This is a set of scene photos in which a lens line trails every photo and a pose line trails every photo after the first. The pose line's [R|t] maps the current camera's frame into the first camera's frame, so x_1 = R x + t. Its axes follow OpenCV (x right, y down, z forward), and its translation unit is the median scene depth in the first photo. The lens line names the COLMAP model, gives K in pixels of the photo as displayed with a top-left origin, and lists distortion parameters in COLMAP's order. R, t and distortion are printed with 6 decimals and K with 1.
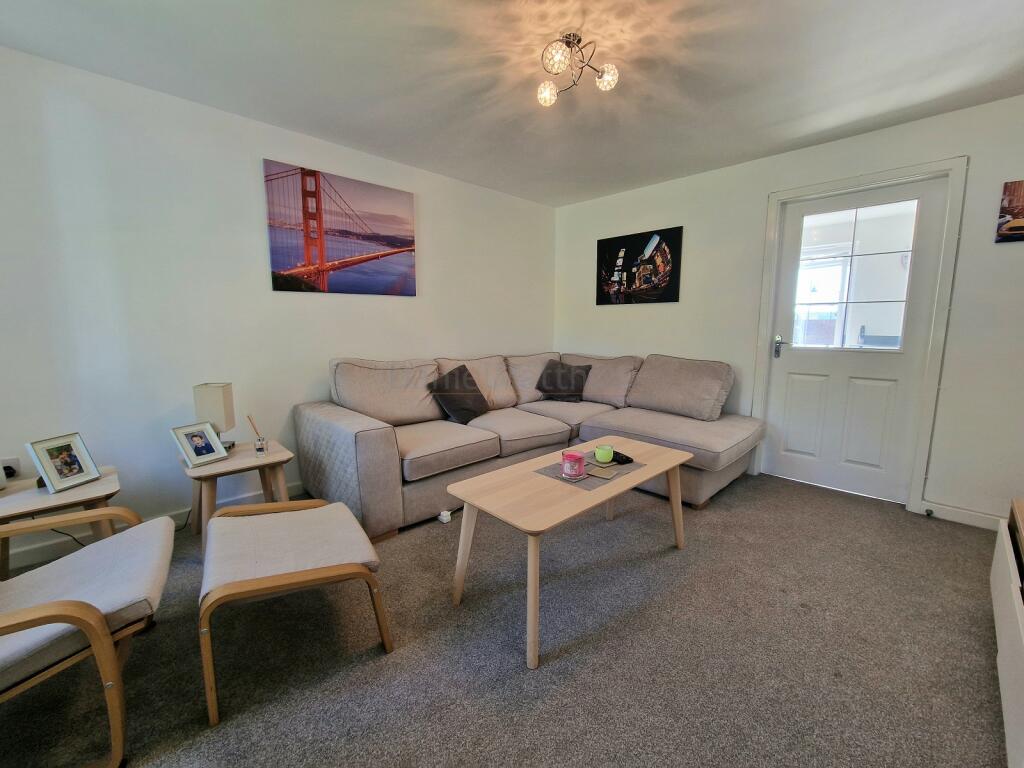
lens RADIAL K [[418.6, 0, 511.1], [0, 418.6, 386.0], [0, 0, 1]] dist [0.003396, 0.000151]
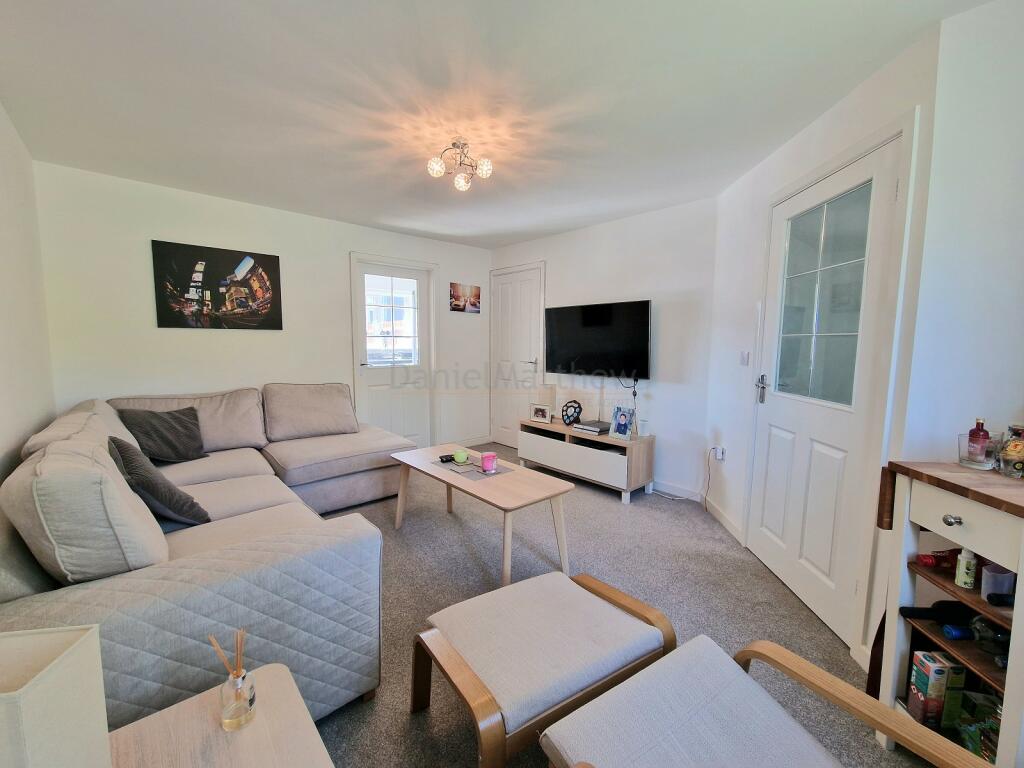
lens RADIAL K [[418.6, 0, 510.3], [0, 418.6, 381.0], [0, 0, 1]] dist [0.003396, 0.000151]
pose [[0.032106, -0.094917, 0.994967, -0.564949], [0.142792, 0.985705, 0.089426, -0.086642], [-0.989232, 0.139202, 0.045201, 0.406790]]
